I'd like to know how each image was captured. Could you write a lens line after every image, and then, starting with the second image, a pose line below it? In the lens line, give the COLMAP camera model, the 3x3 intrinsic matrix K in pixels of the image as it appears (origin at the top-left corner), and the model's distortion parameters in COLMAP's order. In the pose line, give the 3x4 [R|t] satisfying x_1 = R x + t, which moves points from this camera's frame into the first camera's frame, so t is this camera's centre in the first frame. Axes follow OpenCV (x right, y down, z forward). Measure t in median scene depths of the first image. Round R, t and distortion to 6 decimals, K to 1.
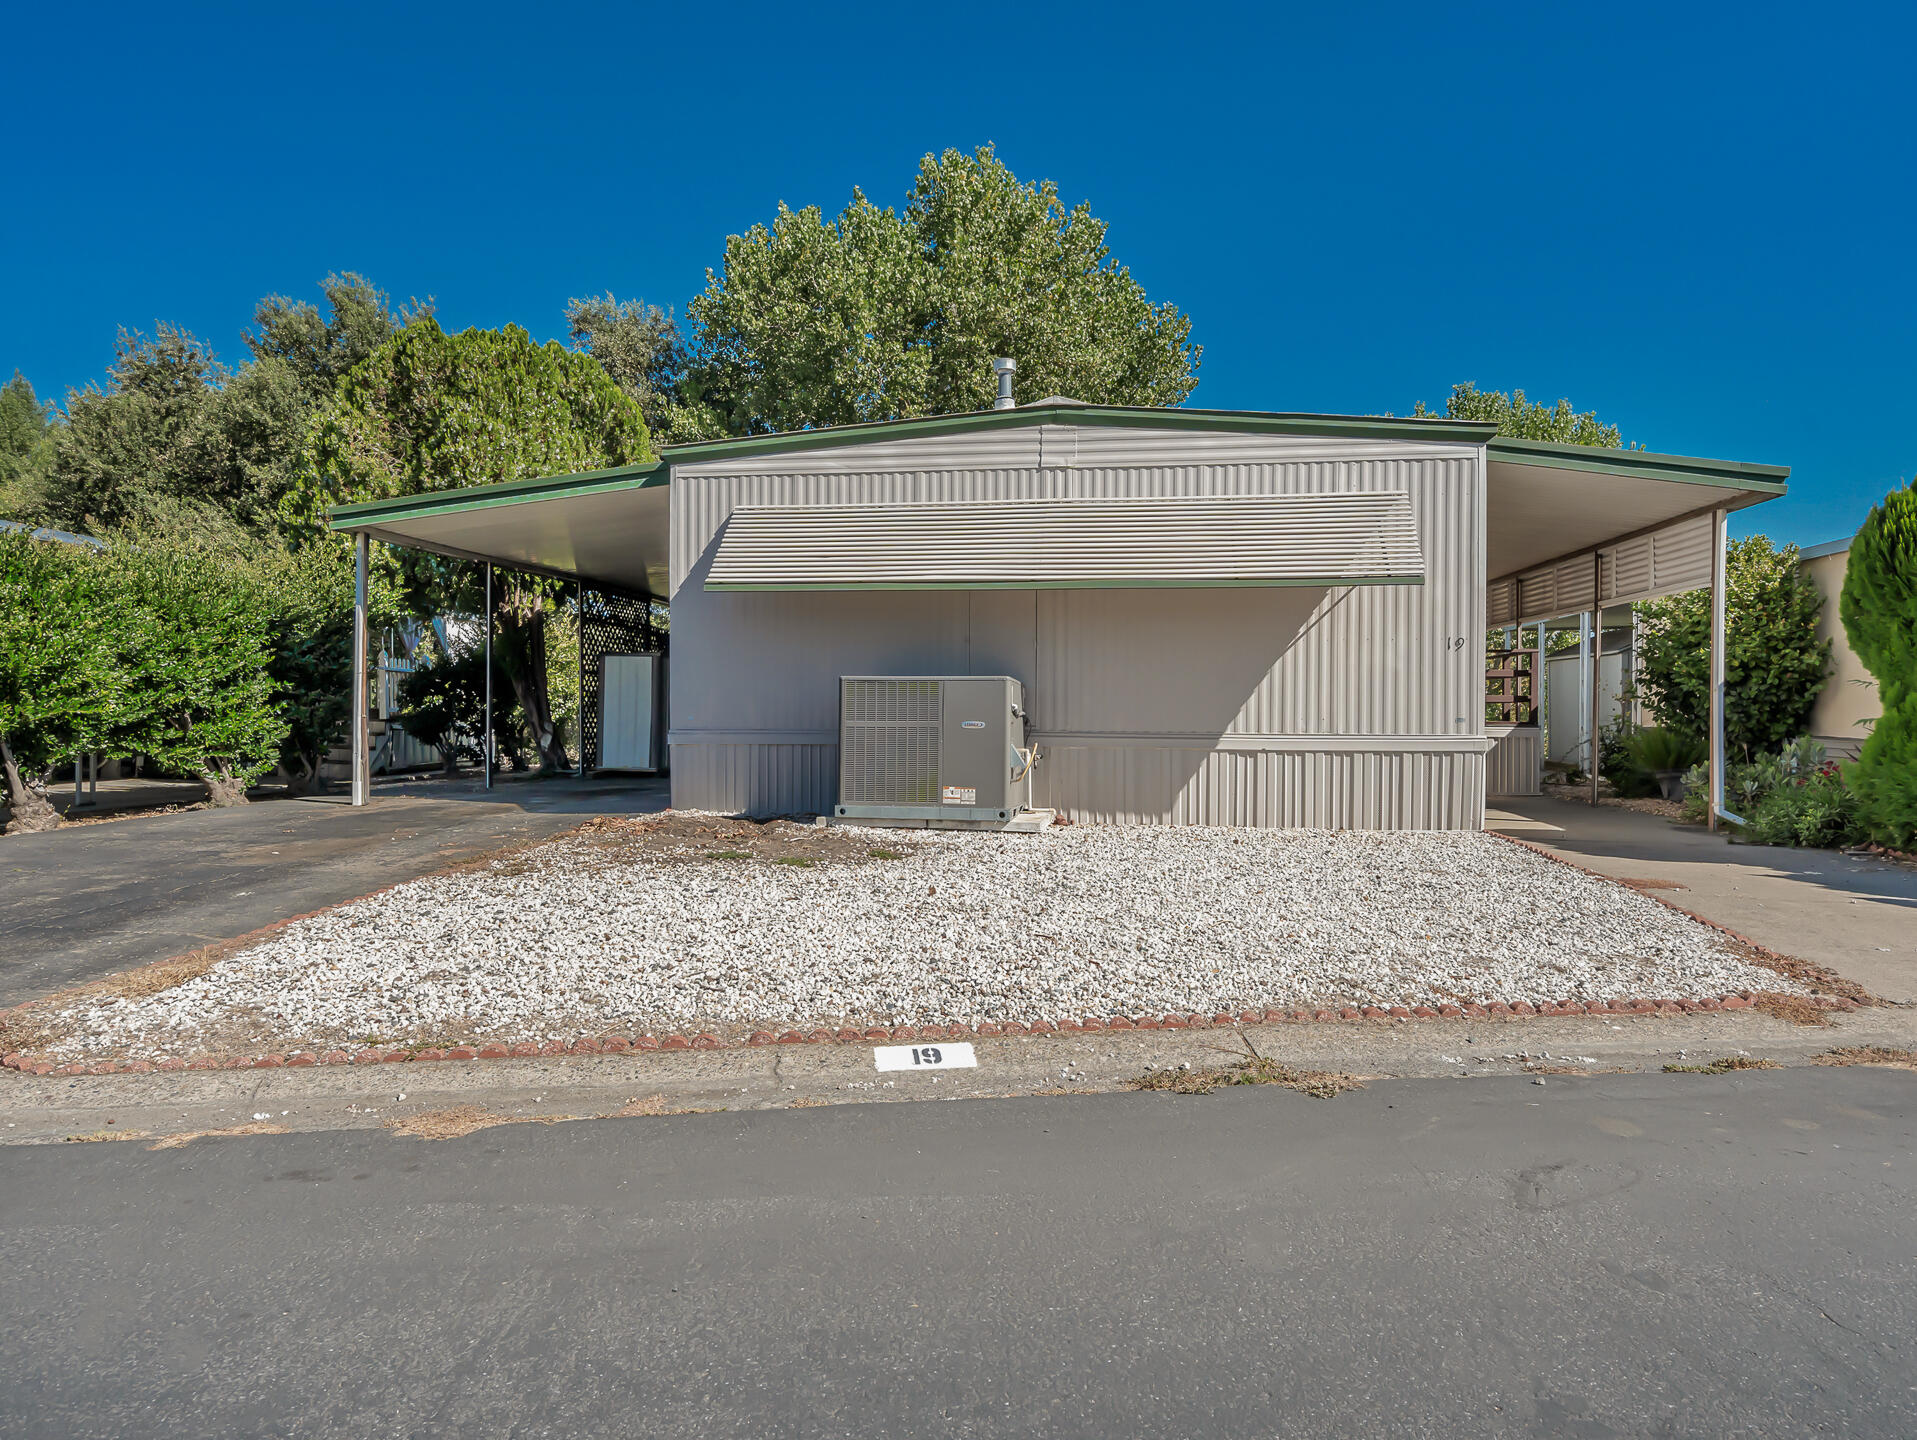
lens RADIAL K [[1174.9, 0, 958.5], [0, 1174.9, 720.0], [0, 0, 1]] dist [0.000127, -0.000740]
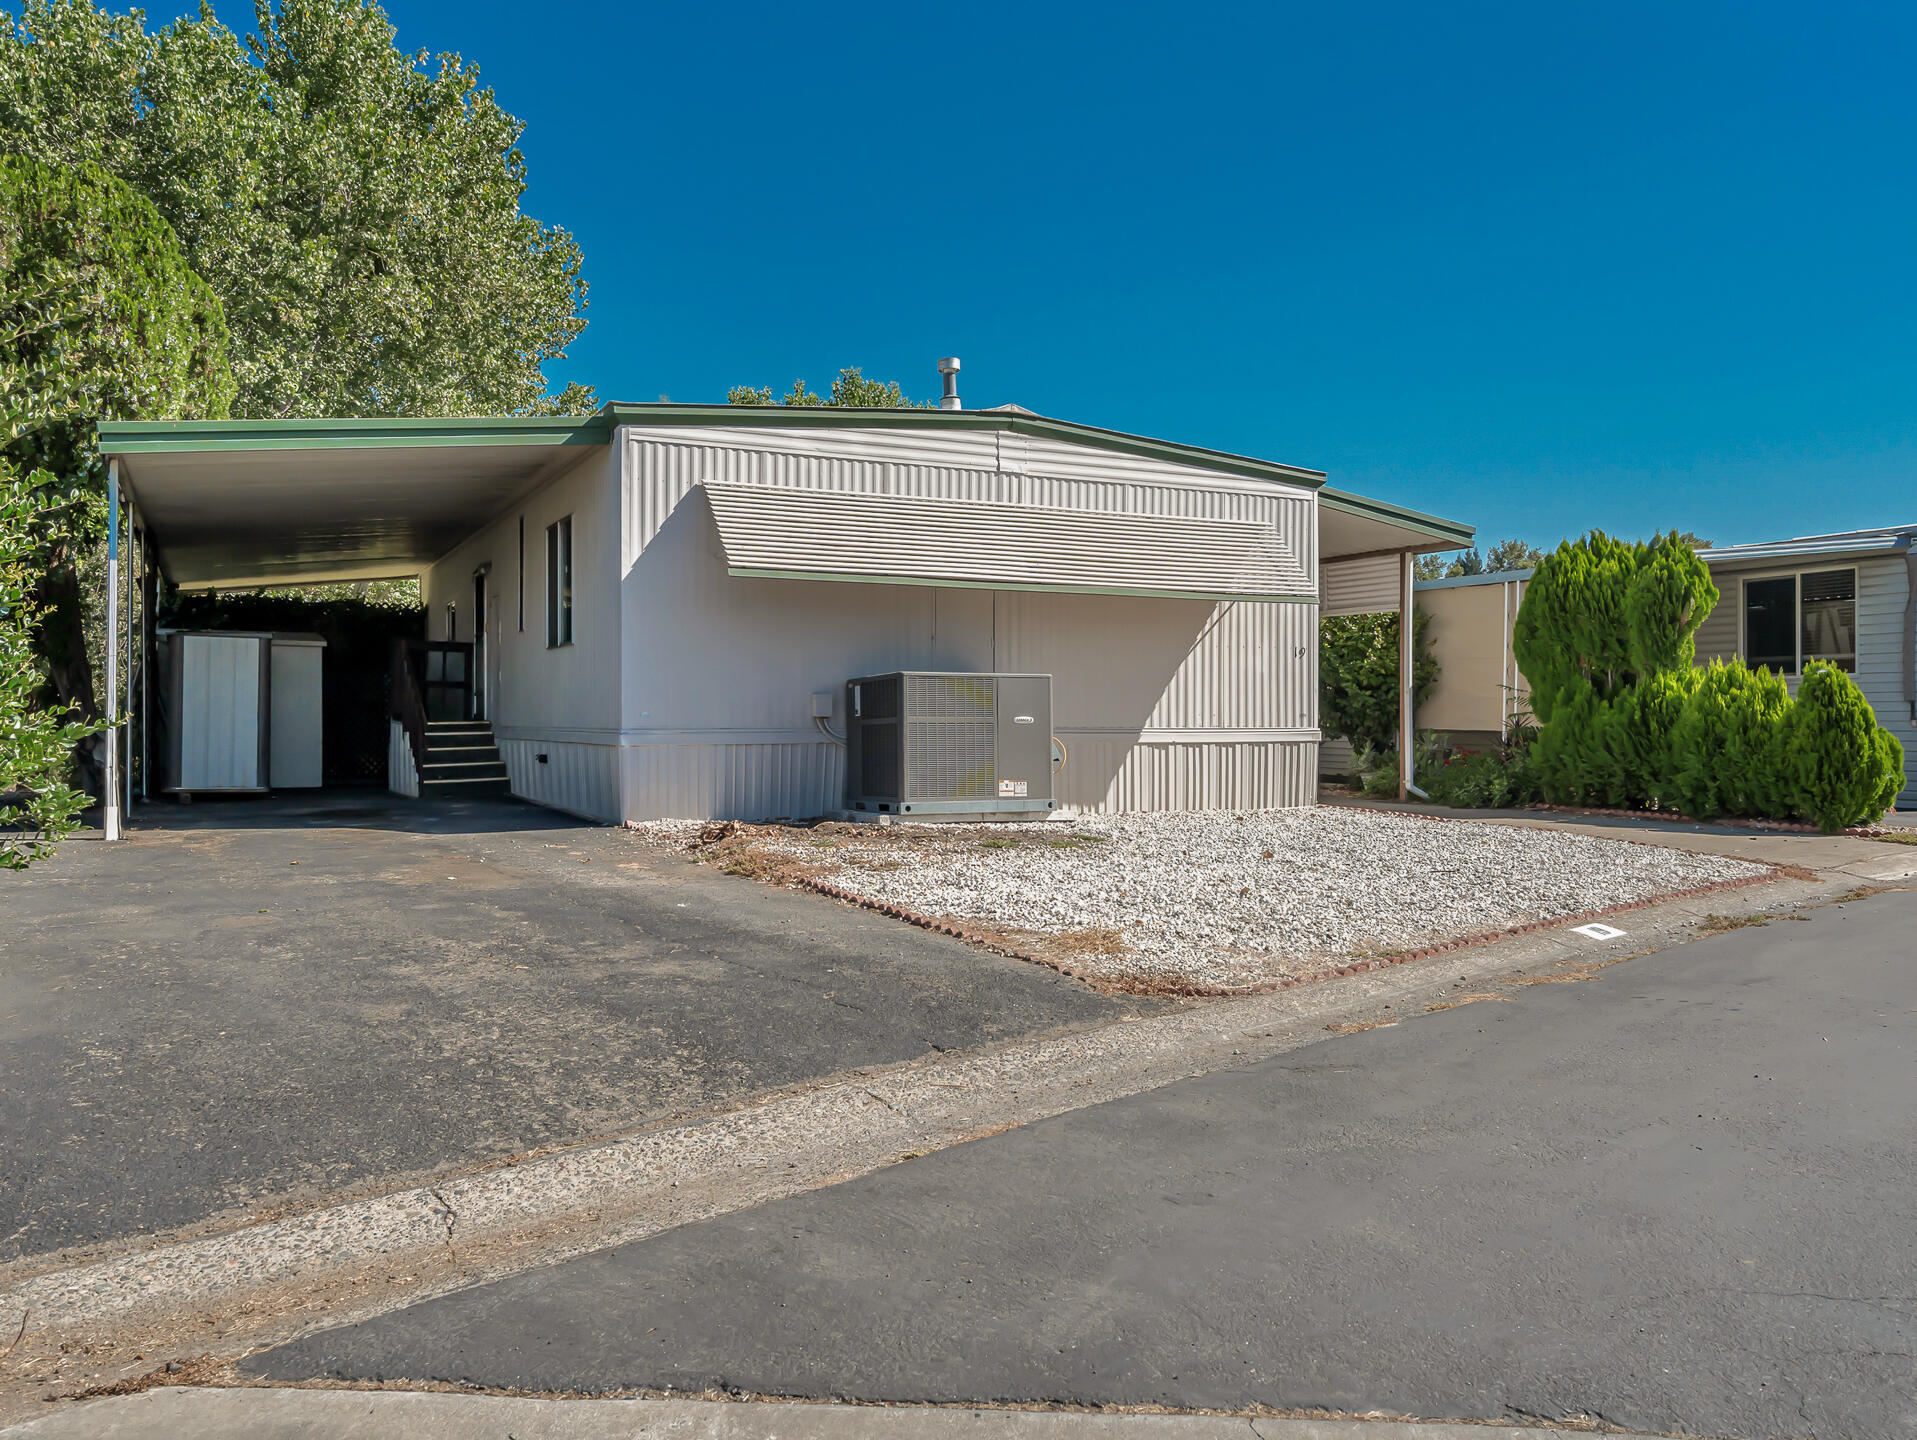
lens RADIAL K [[1447.6, 0, 958.5], [0, 1447.6, 720.0], [0, 0, 1]] dist [0.002005, 0.002794]
pose [[0.818462, -0.003252, 0.574552, -0.700572], [0.006559, 0.999972, -0.003683, 0.007539], [-0.574523, 0.006782, 0.818460, -0.017148]]
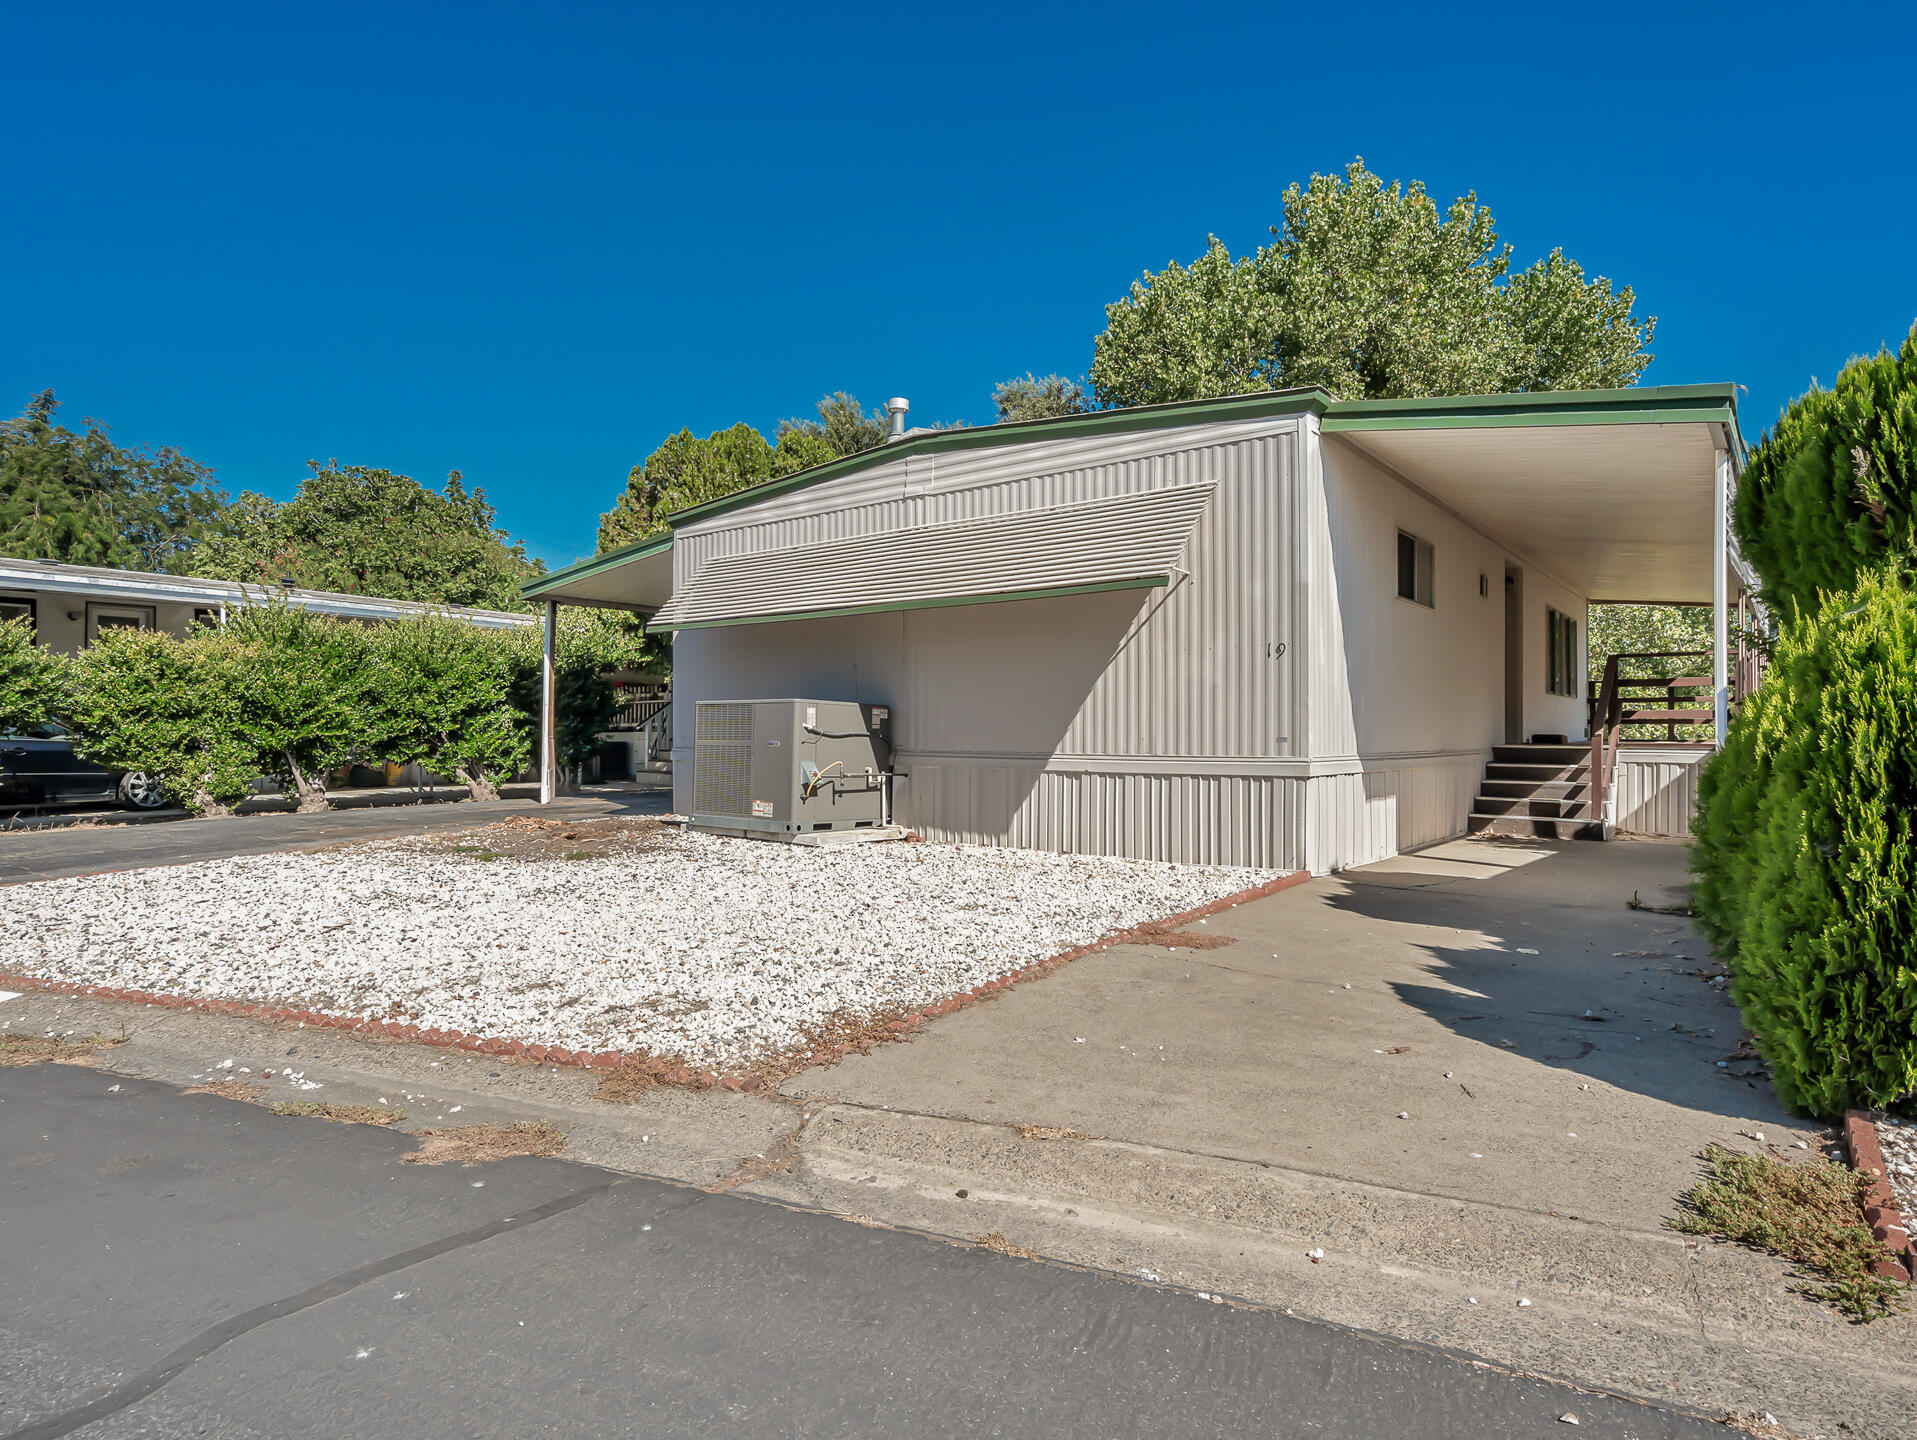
lens RADIAL K [[1072.4, 0, 958.5], [0, 1072.4, 720.0], [0, 0, 1]] dist [0.002280, 0.000230]
pose [[0.870945, -0.008721, -0.491303, 0.587567], [-0.002131, 0.999766, -0.021524, 0.002904], [0.491376, 0.019794, 0.870723, 0.201151]]
